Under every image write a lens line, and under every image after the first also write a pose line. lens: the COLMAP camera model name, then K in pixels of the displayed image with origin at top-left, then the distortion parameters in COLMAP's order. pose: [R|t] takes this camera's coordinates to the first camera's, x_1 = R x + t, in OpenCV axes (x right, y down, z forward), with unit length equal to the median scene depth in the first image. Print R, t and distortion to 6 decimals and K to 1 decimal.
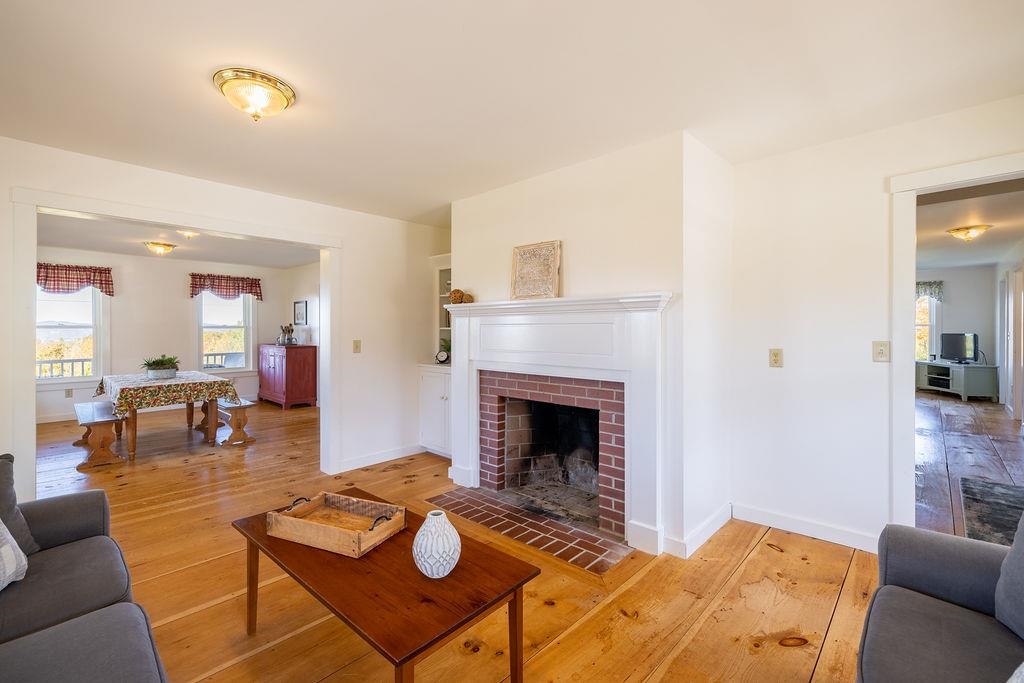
lens RADIAL K [[455.8, 0, 512.3], [0, 455.8, 338.2], [0, 0, 1]] dist [0.000974, 0.000439]
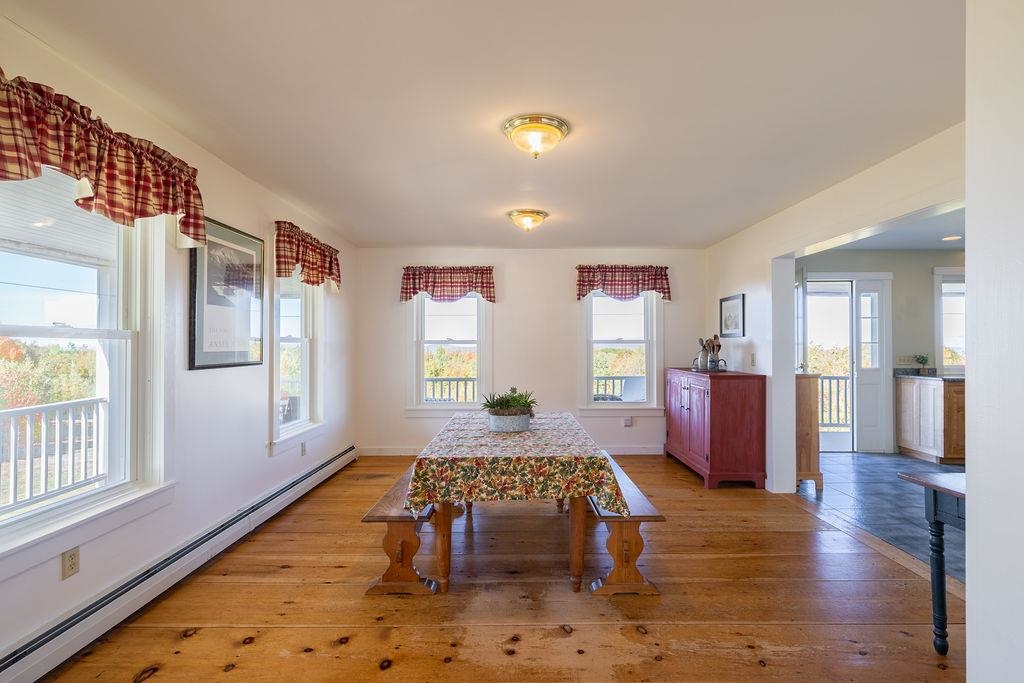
lens RADIAL K [[455.8, 0, 512.3], [0, 455.8, 338.2], [0, 0, 1]] dist [0.000974, 0.000439]
pose [[0.675887, -0.014680, -0.736859, -0.348865], [-0.014101, 0.999361, -0.032845, -0.007126], [0.736871, 0.032590, 0.675248, 0.620801]]
